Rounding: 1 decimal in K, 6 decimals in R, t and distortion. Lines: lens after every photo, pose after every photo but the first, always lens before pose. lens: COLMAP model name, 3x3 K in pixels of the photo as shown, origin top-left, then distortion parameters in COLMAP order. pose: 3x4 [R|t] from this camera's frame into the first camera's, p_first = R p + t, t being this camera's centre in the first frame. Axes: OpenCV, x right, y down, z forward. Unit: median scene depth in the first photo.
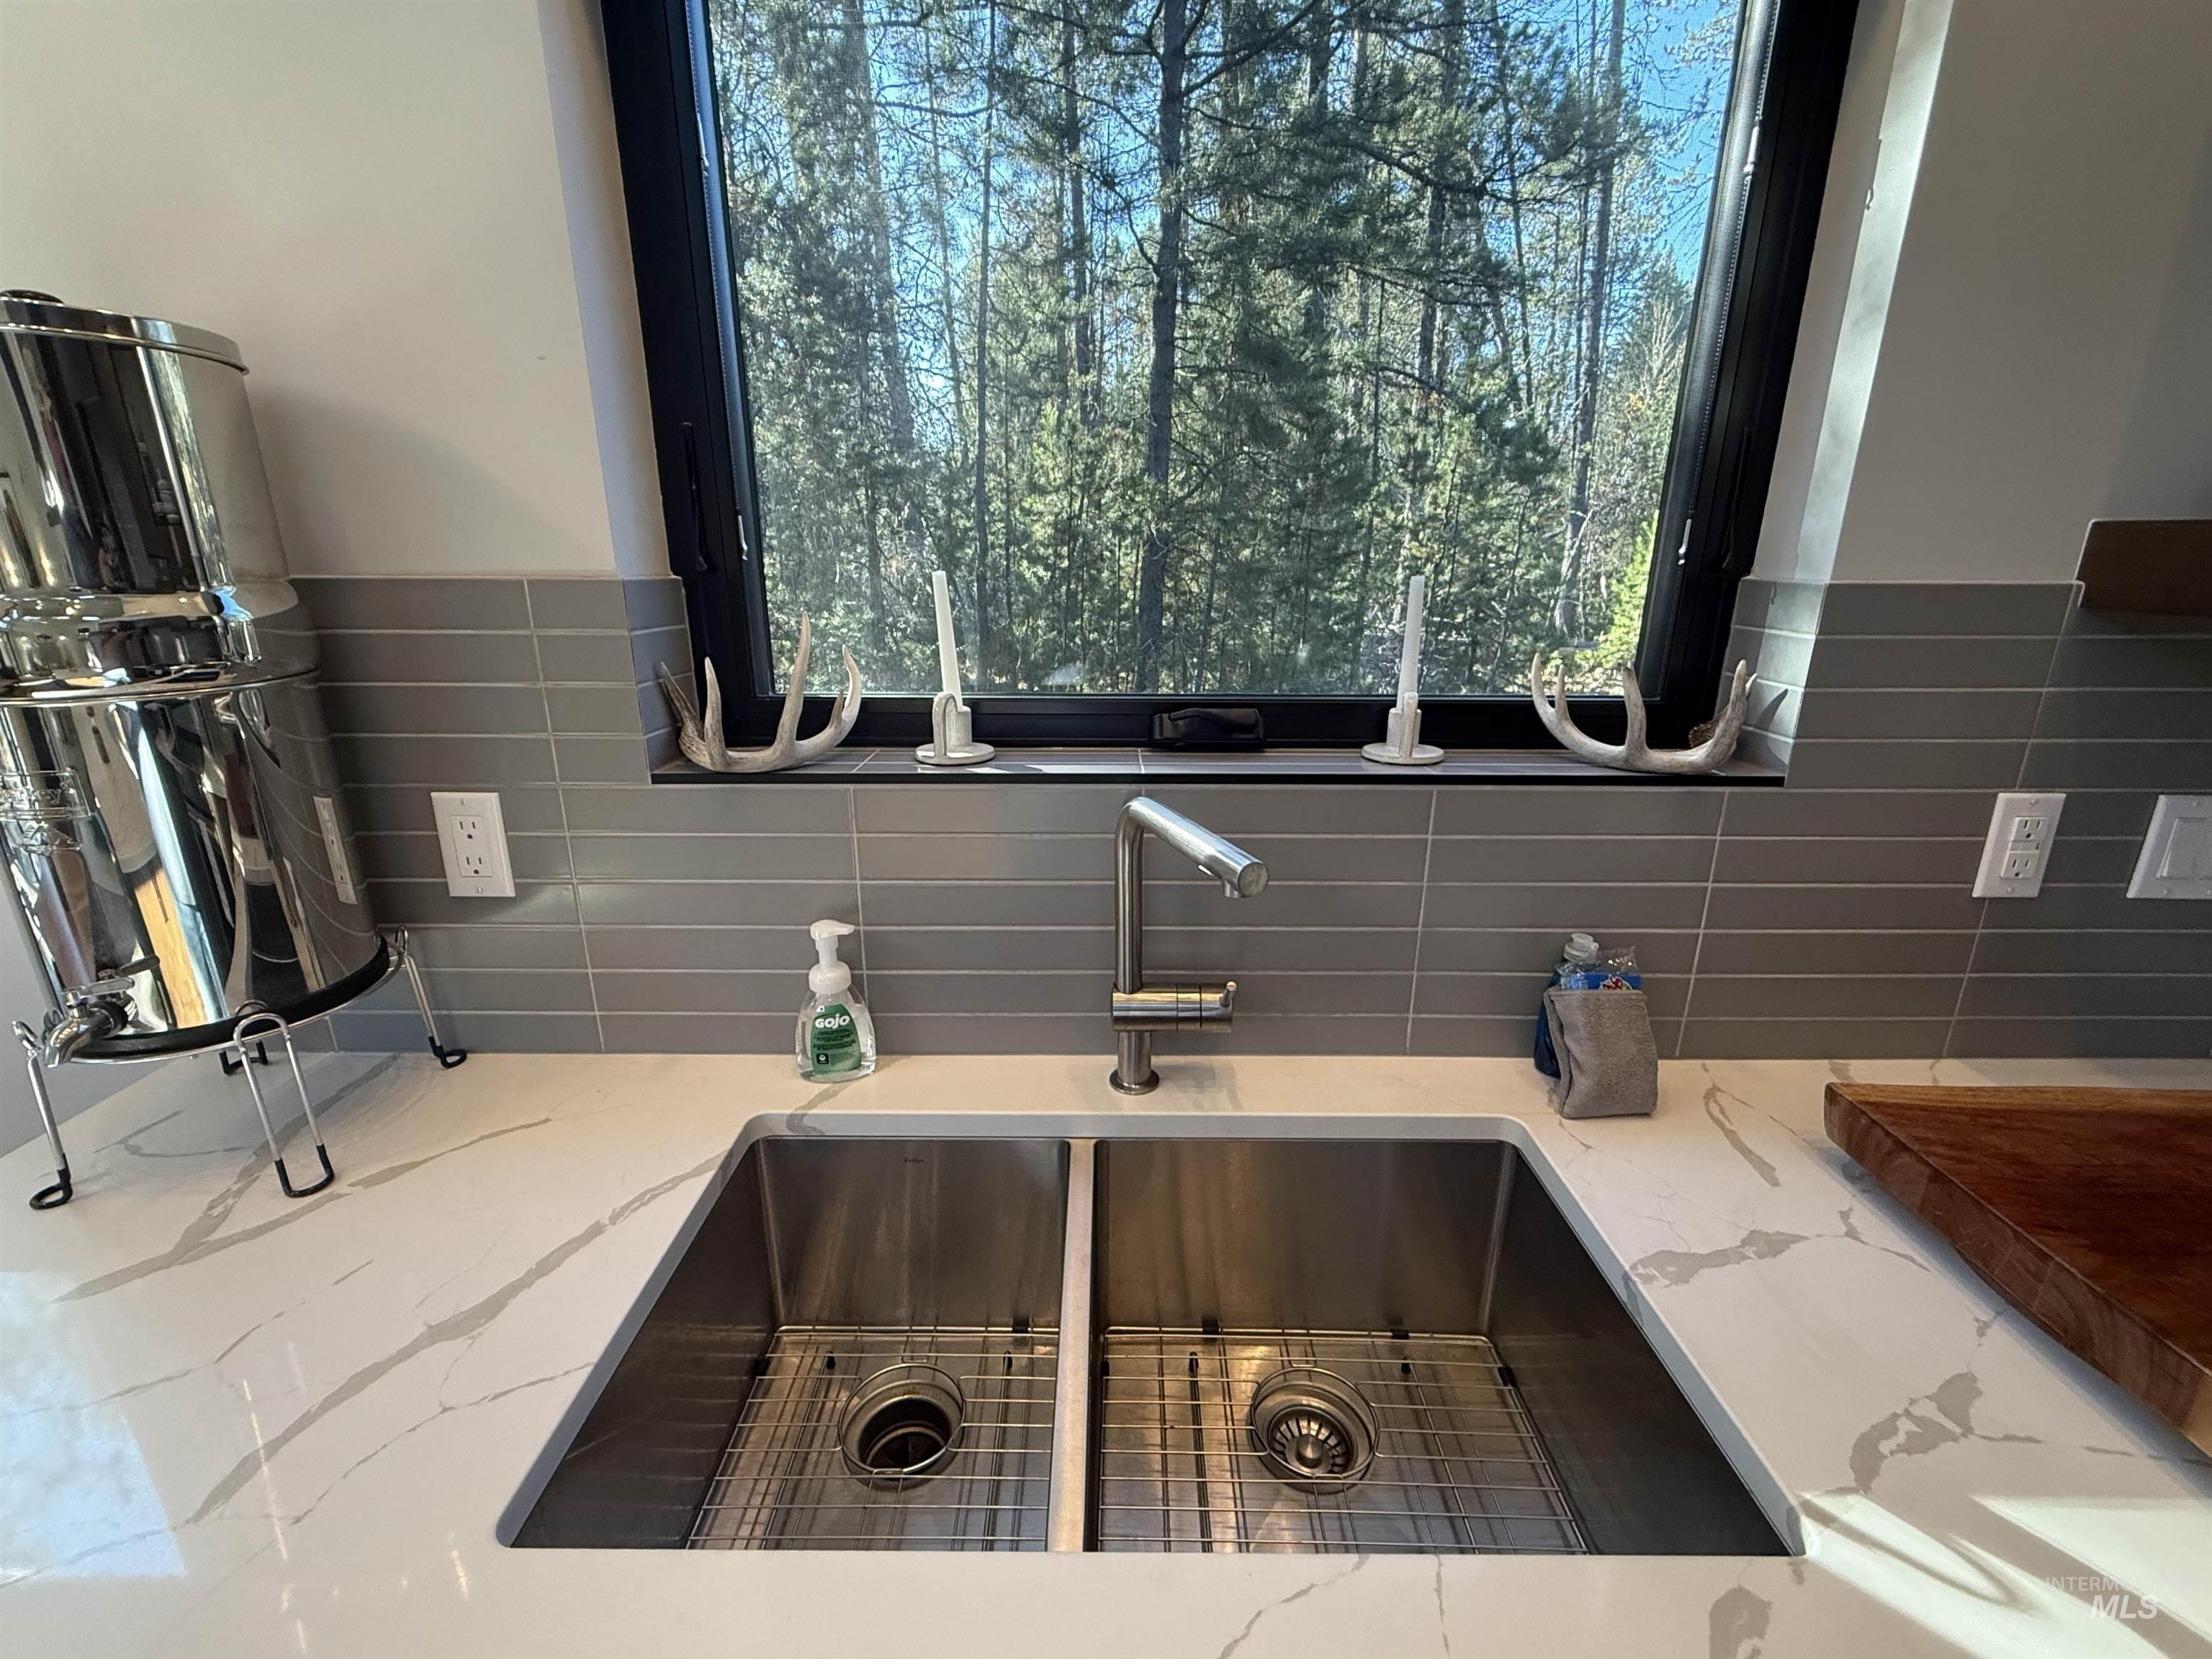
lens RADIAL K [[939.7, 0, 1099.6], [0, 939.7, 824.2], [0, 0, 1]] dist [0.002016, 0.001371]
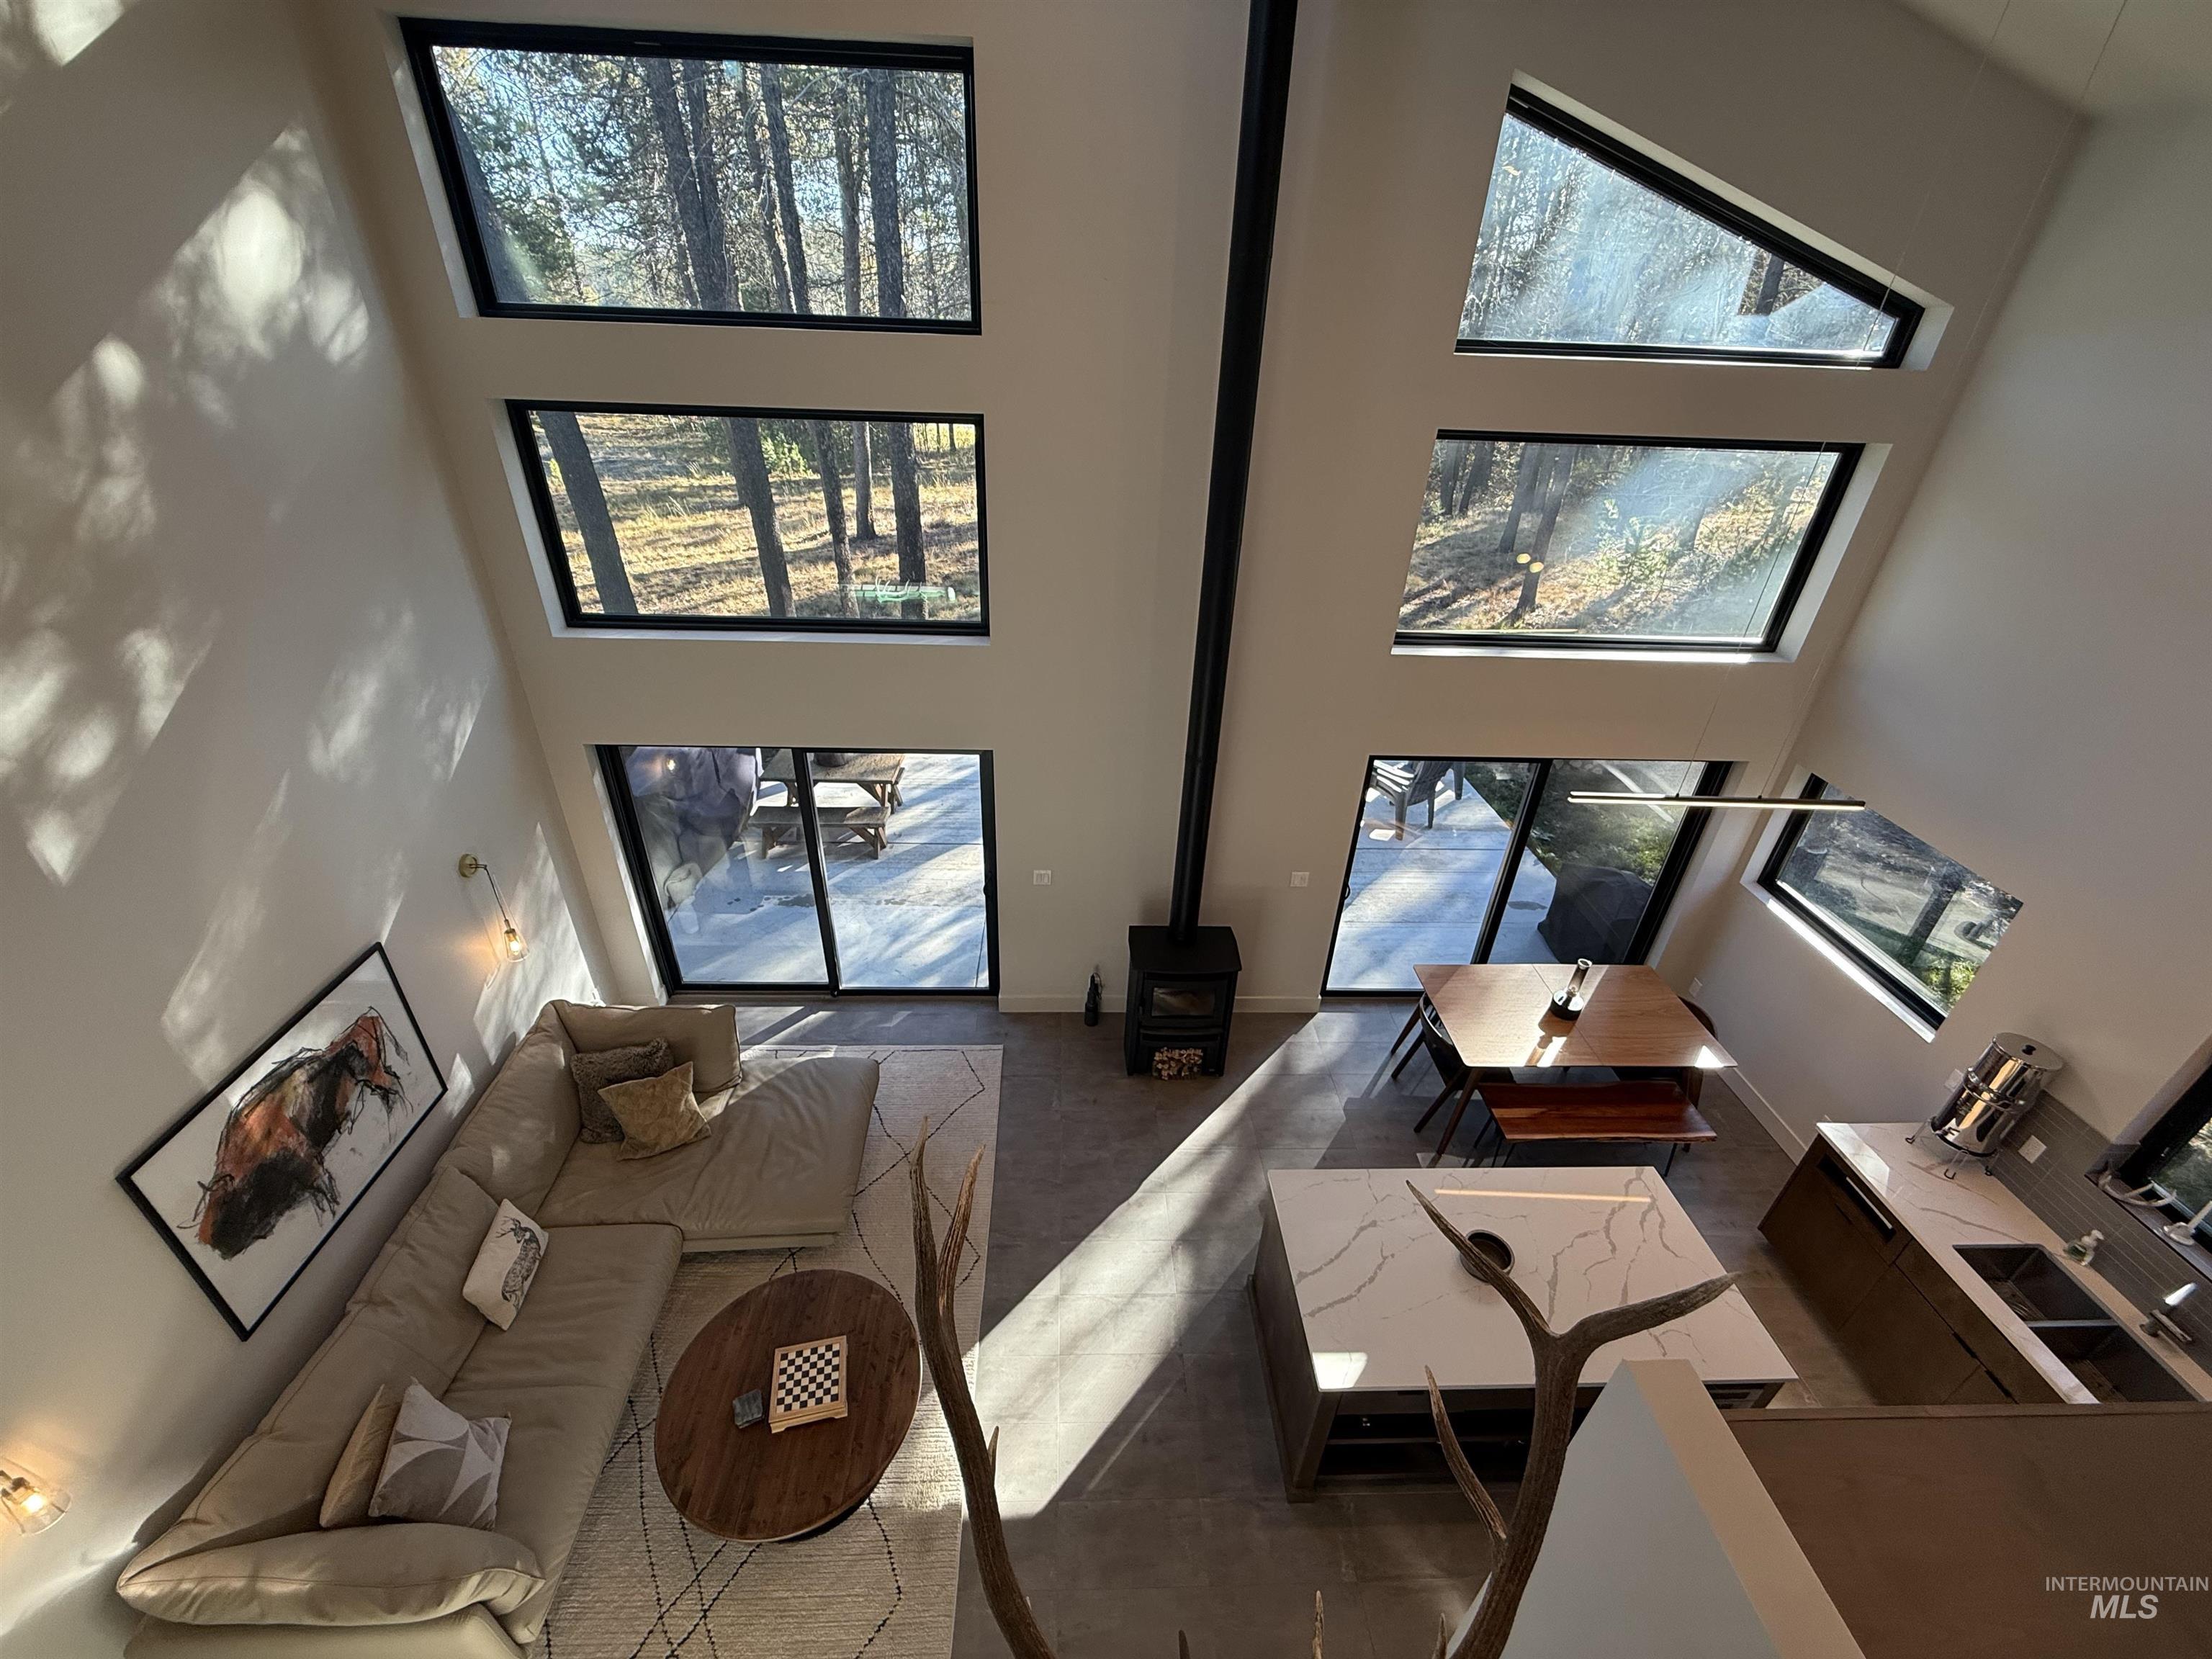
lens RADIAL K [[879.3, 0, 1099.3], [0, 879.3, 829.5], [0, 0, 1]] dist [-0.001178, 0.000552]
pose [[0.039783, 0.506812, -0.861138, 1.798312], [-0.307429, 0.826224, 0.472061, -1.678553], [0.950739, 0.245959, 0.188678, -3.975797]]
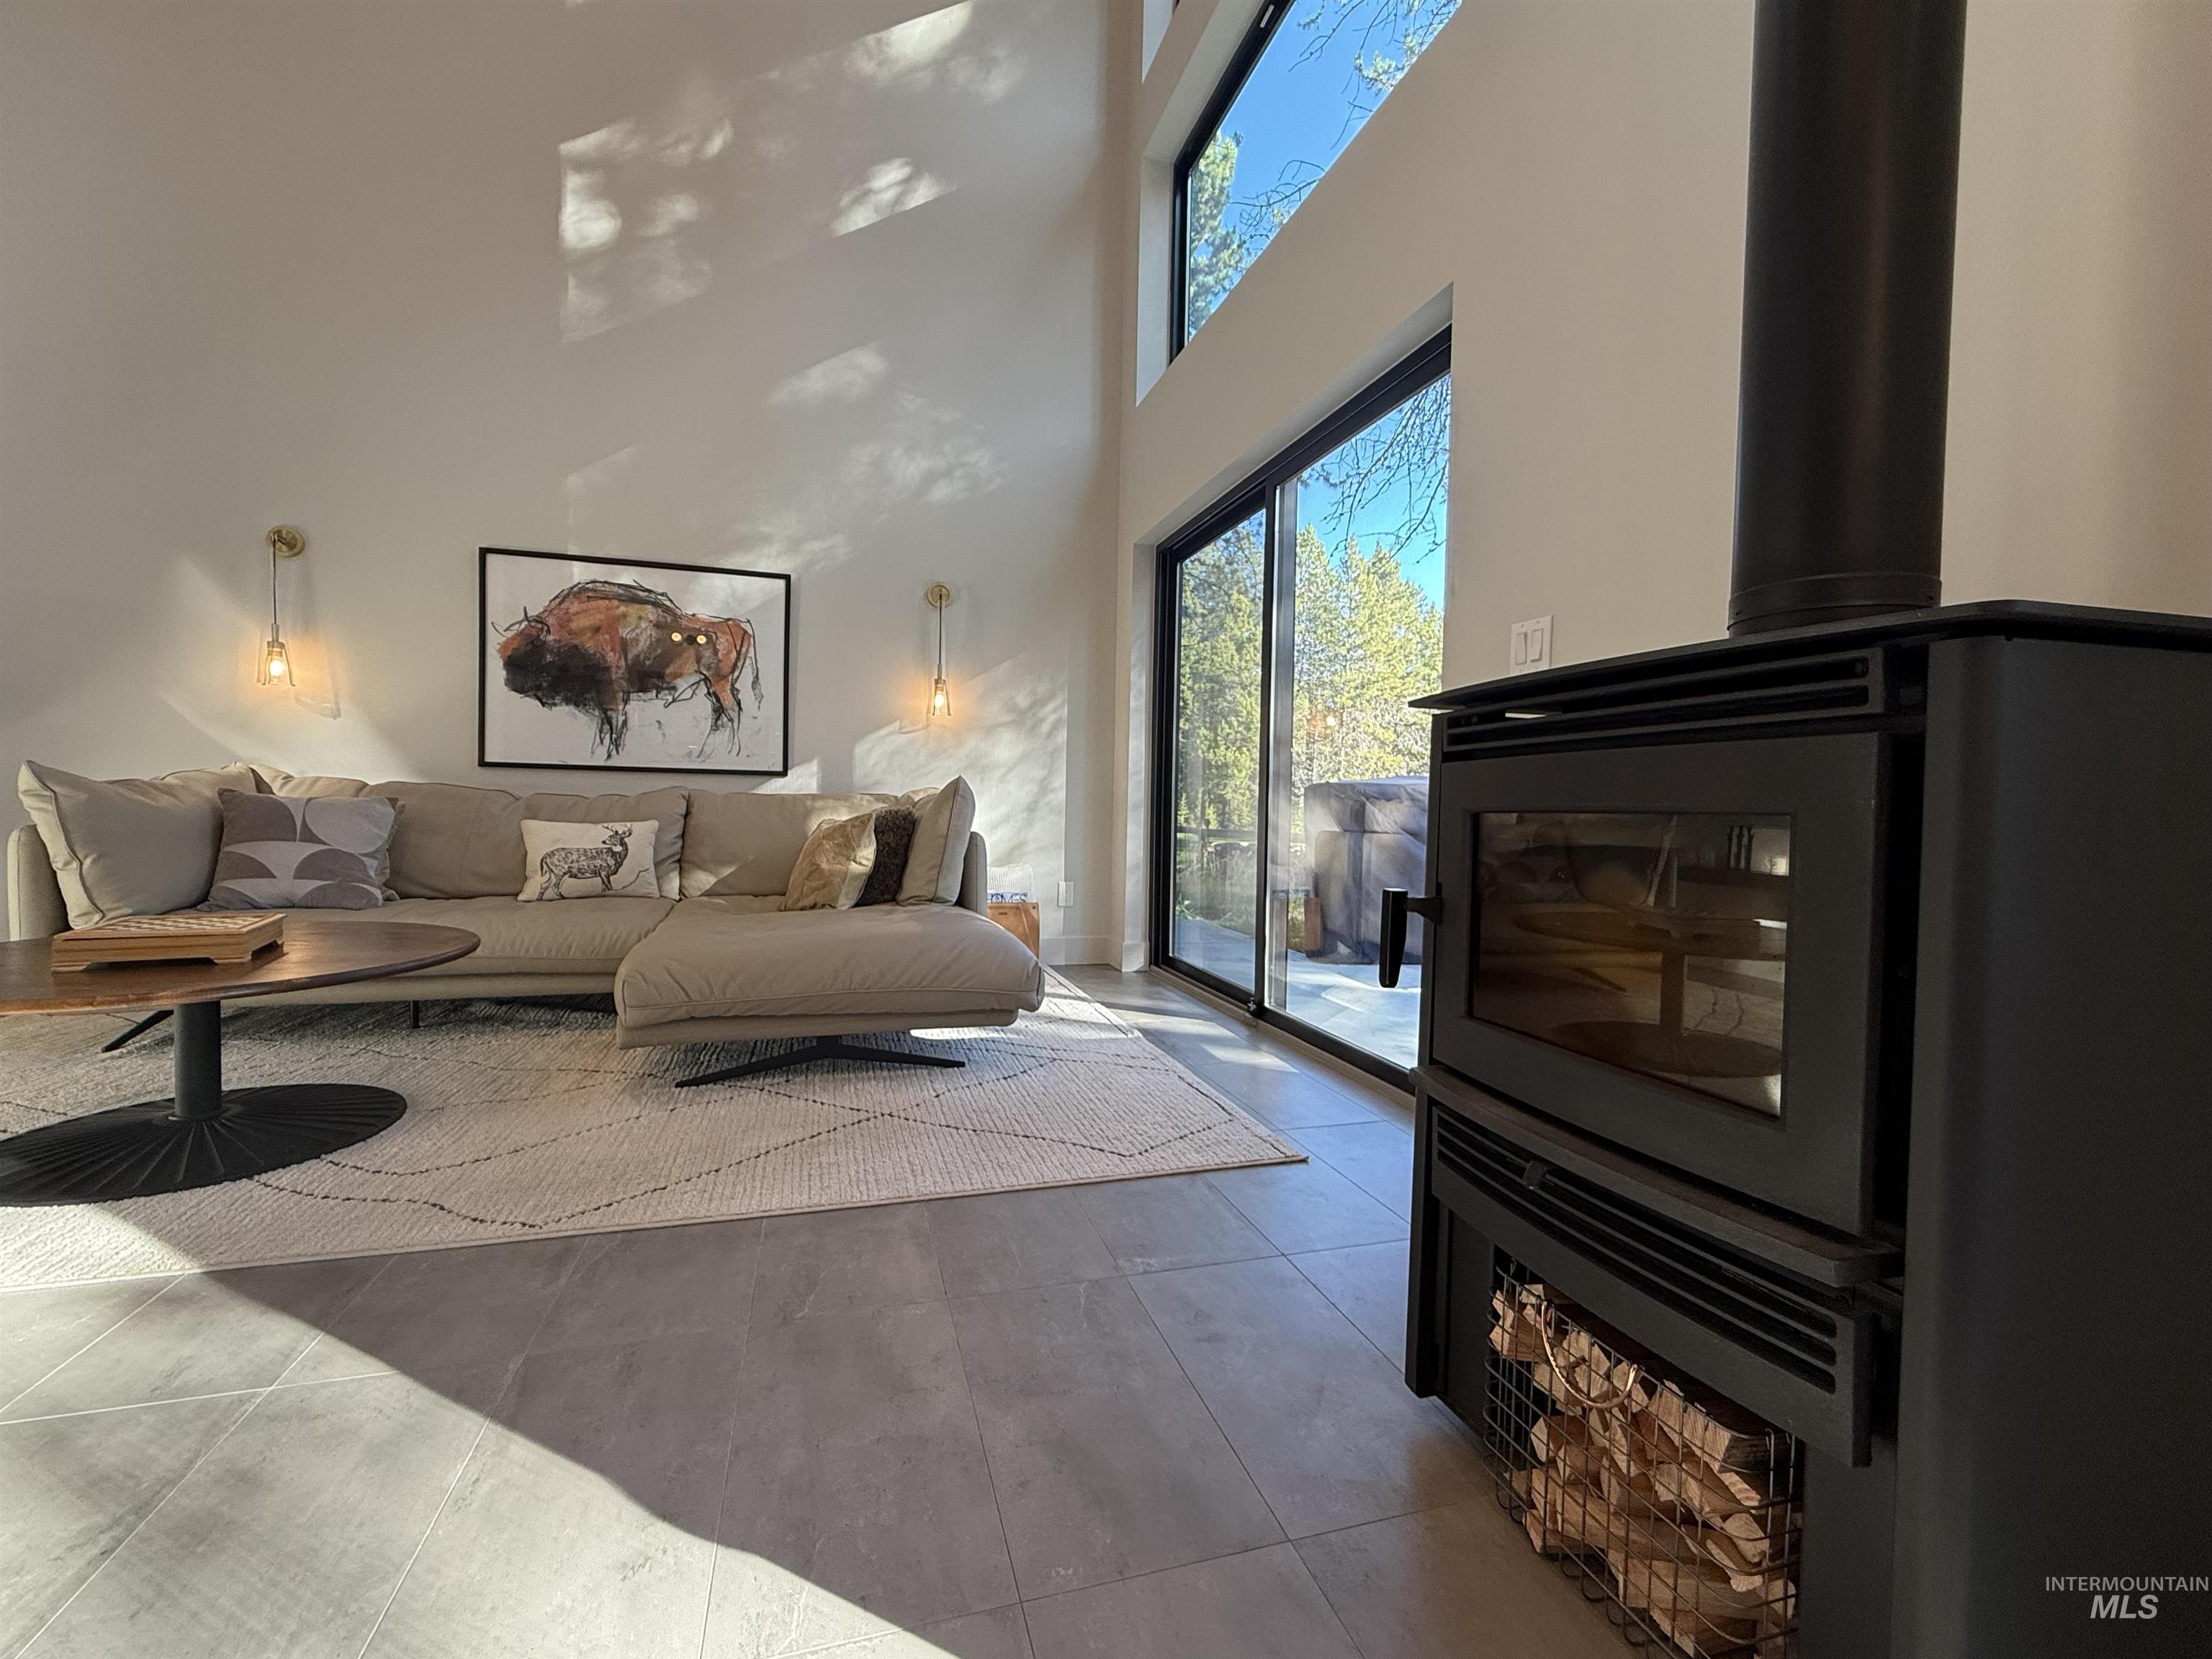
lens RADIAL K [[939.7, 0, 1103.6], [0, 939.7, 826.0], [0, 0, 1]] dist [0.002016, 0.001371]
pose [[-0.956017, -0.012036, -0.293065, -1.420169], [-0.100507, 0.952110, 0.288766, 1.148748], [0.275554, 0.305520, -0.911443, -1.592929]]
